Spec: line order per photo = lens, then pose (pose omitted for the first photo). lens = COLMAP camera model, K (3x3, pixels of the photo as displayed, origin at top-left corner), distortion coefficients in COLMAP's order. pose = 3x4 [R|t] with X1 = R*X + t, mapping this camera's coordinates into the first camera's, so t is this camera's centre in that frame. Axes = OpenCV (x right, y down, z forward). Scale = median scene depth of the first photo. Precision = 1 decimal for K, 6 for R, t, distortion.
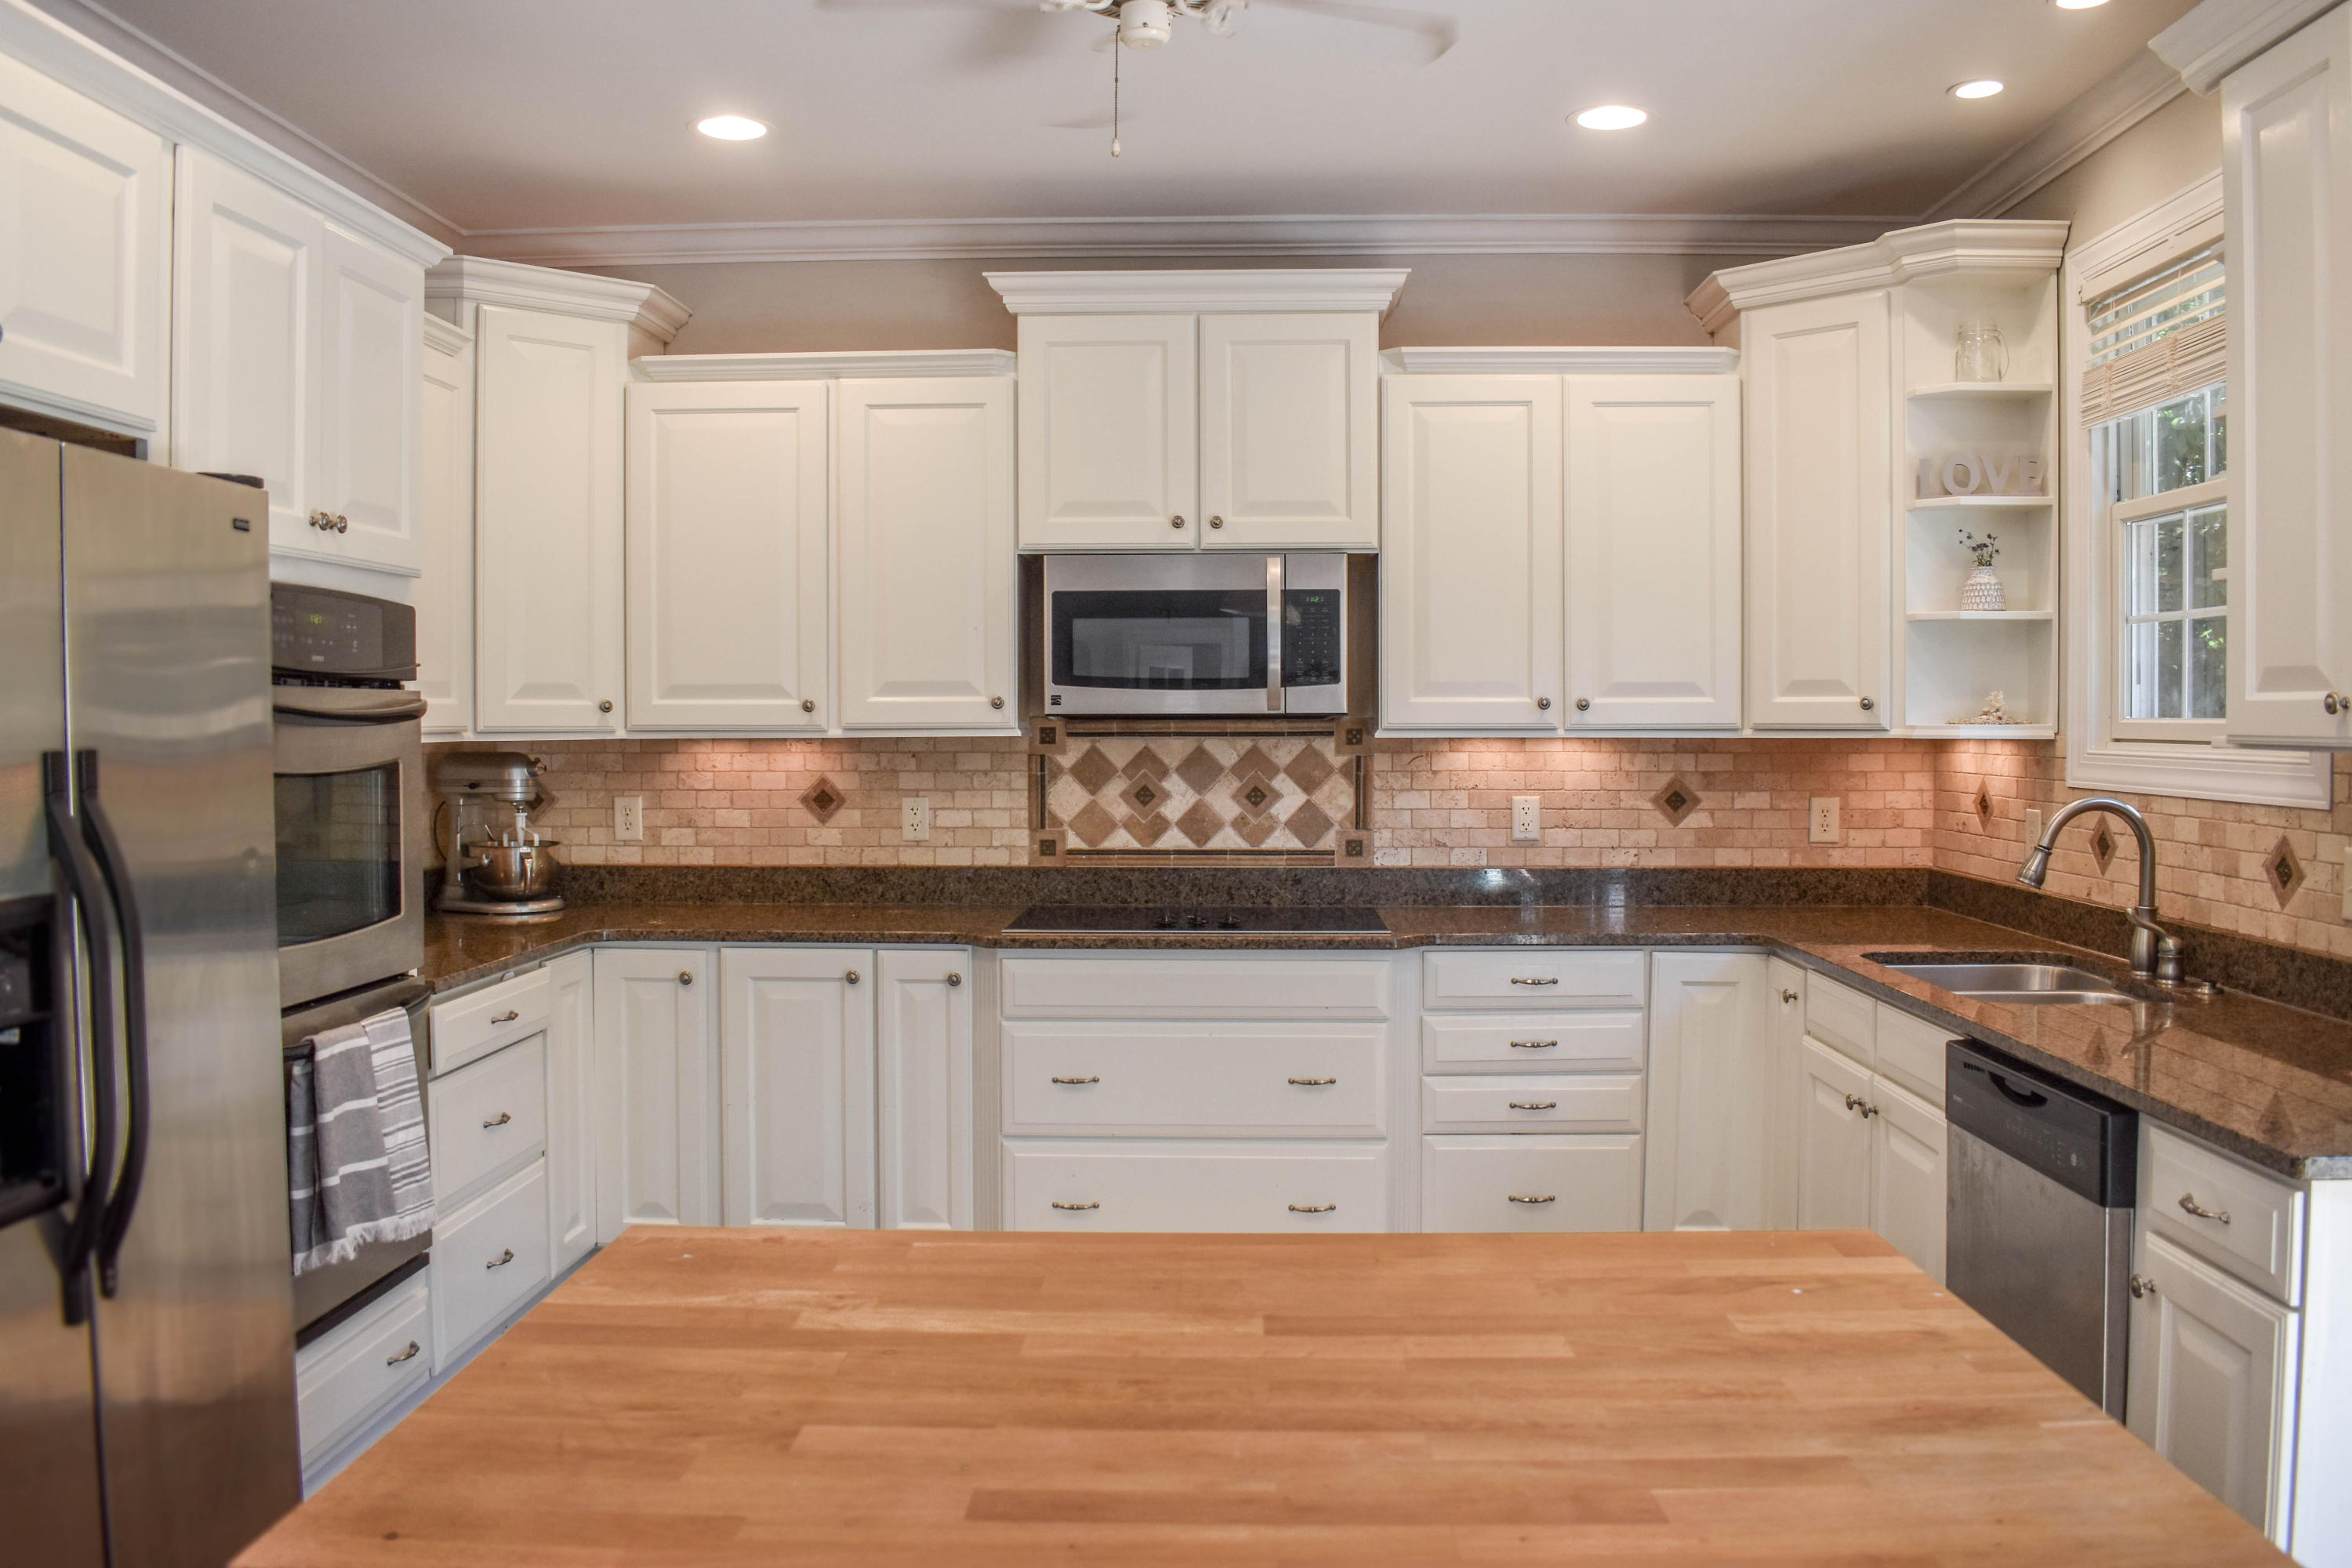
lens RADIAL K [[1893.5, 0, 1193.6], [0, 1893.5, 772.6], [0, 0, 1]] dist [-0.093321, 0.013418]
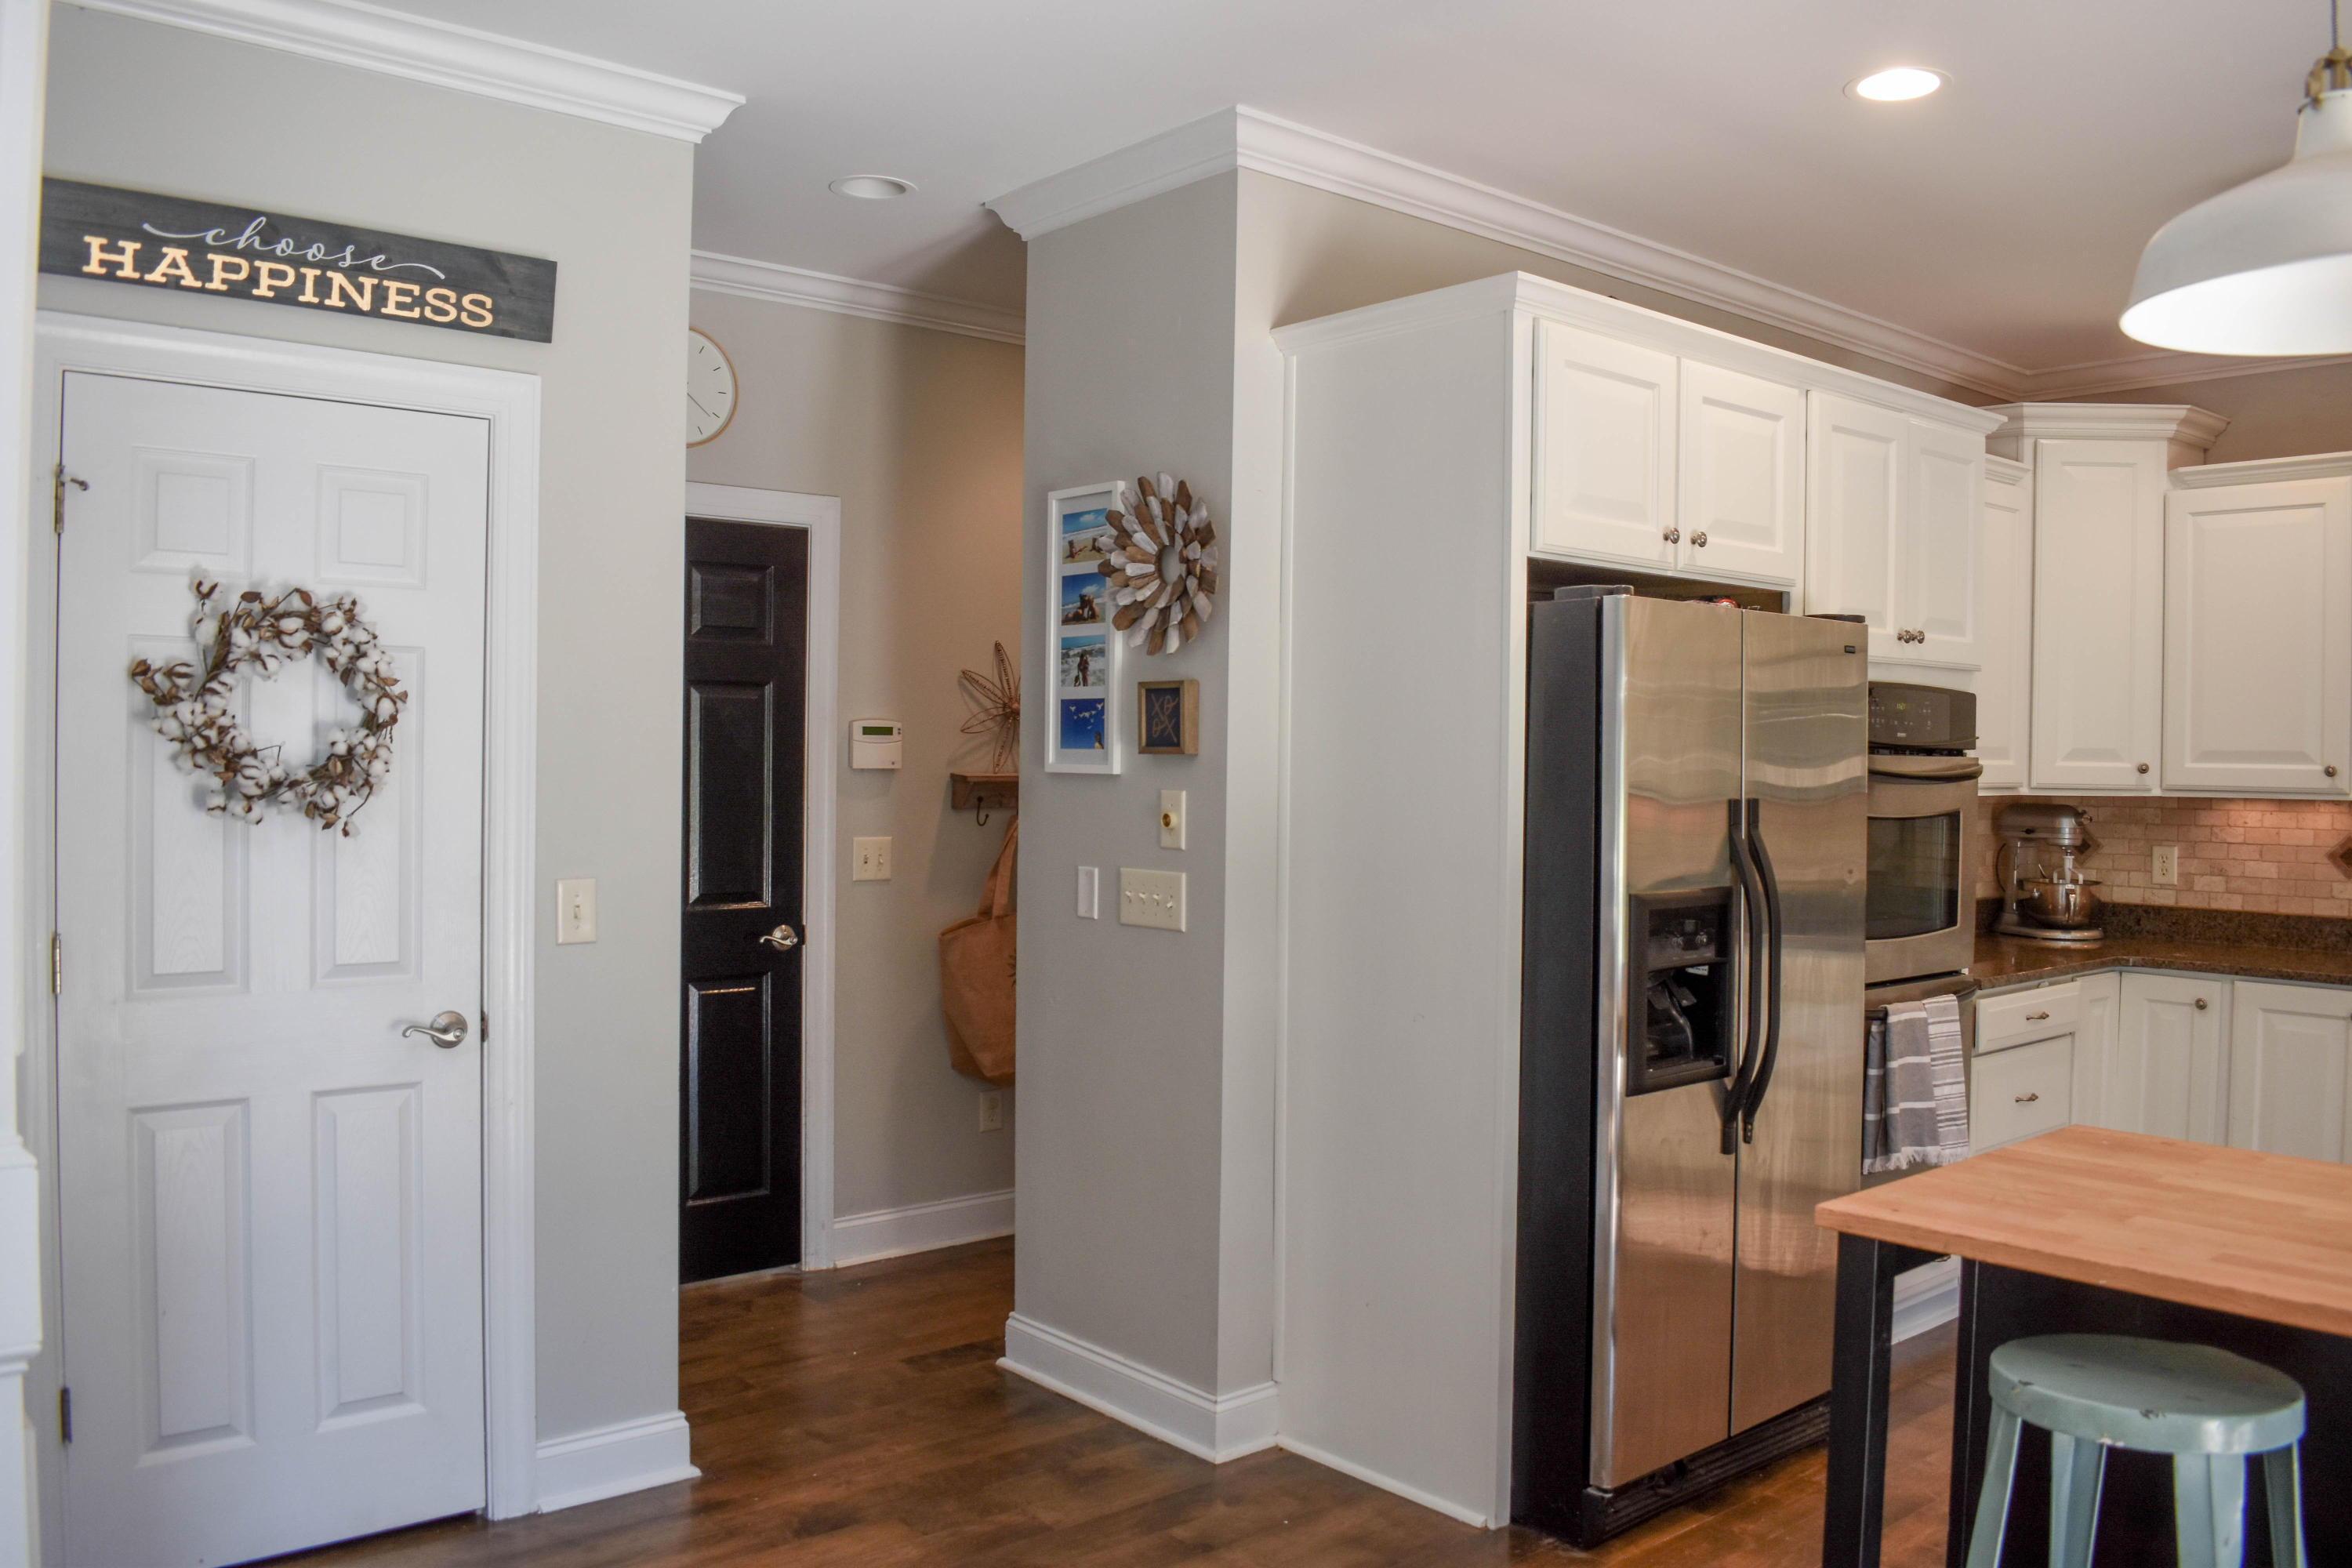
lens RADIAL K [[1893.5, 0, 1193.6], [0, 1893.5, 772.6], [0, 0, 1]] dist [-0.093321, 0.013418]
pose [[0.687840, 0.018878, -0.725617, 0.126757], [-0.035552, 0.999338, -0.007701, -0.002782], [0.724991, 0.031094, 0.688056, -0.244544]]
